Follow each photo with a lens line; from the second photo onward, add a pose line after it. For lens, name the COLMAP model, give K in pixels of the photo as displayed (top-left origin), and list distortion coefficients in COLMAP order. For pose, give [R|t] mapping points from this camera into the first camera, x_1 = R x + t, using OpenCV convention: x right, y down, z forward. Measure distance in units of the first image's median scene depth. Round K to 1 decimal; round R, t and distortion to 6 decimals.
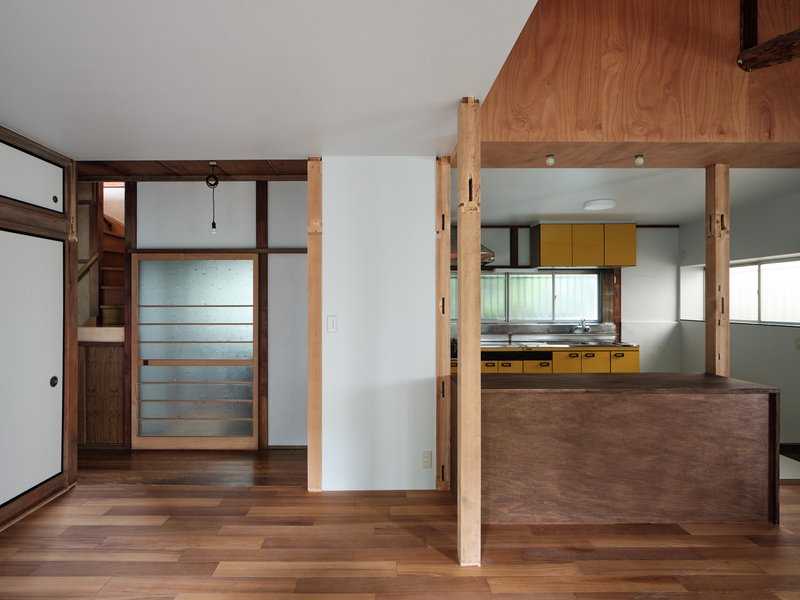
lens RADIAL K [[447.1, 0, 373.7], [0, 447.1, 303.8], [0, 0, 1]] dist [-0.008581, 0.000917]
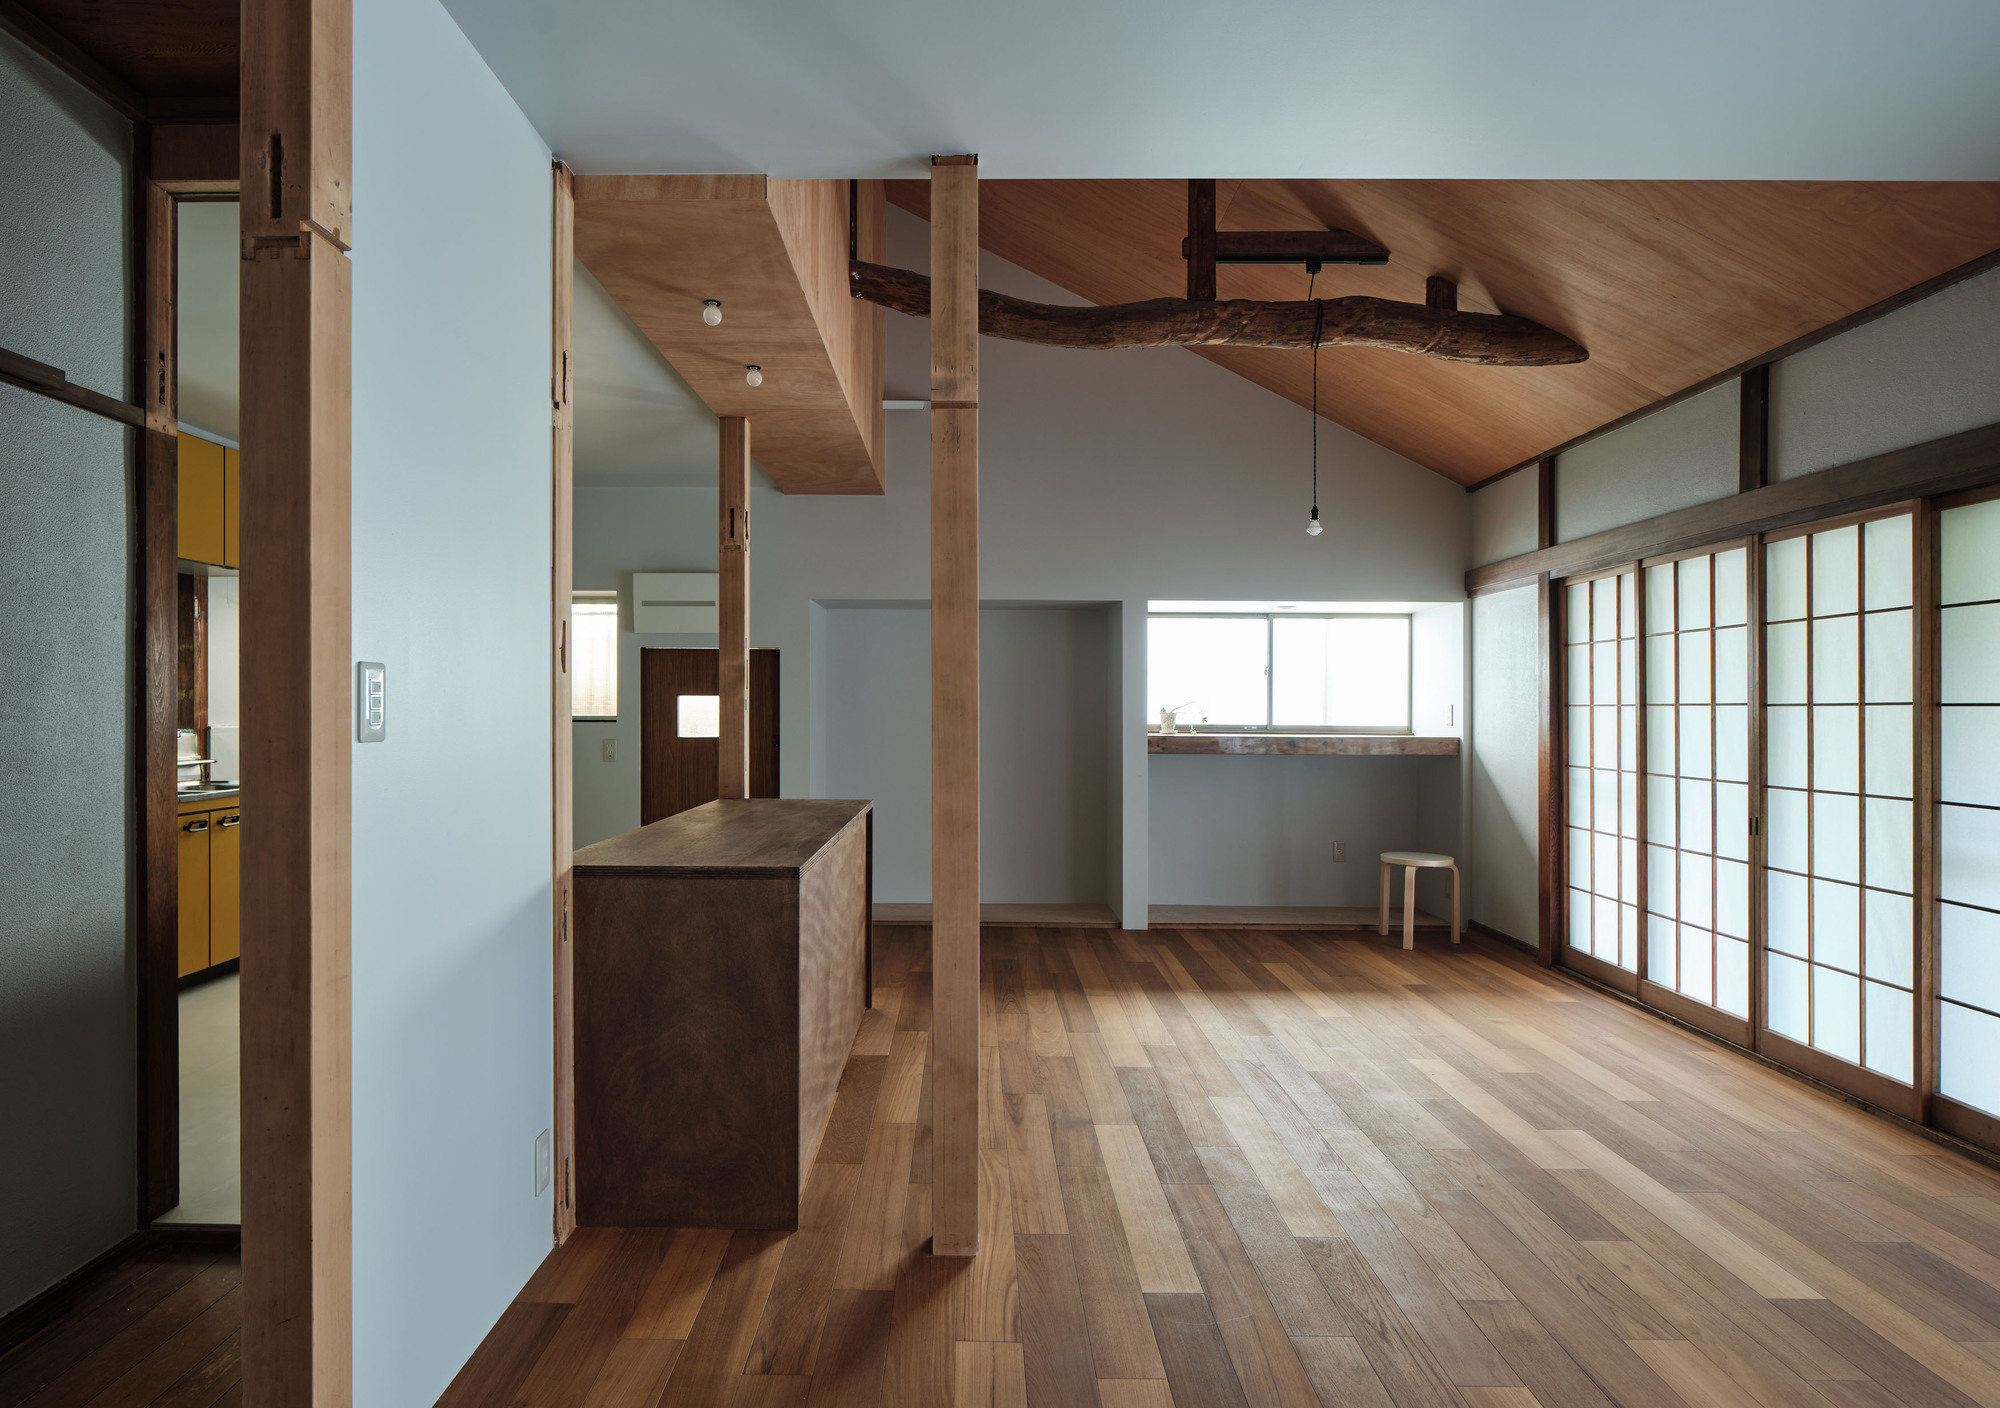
lens RADIAL K [[1123.2, 0, 949.0], [0, 1123.2, 713.1], [0, 0, 1]] dist [-0.009388, -0.000983]
pose [[0.017224, -0.003085, 0.999847, -0.640881], [-0.002126, 0.999993, 0.003122, 0.049172], [-0.999849, -0.002179, 0.017217, 0.740885]]
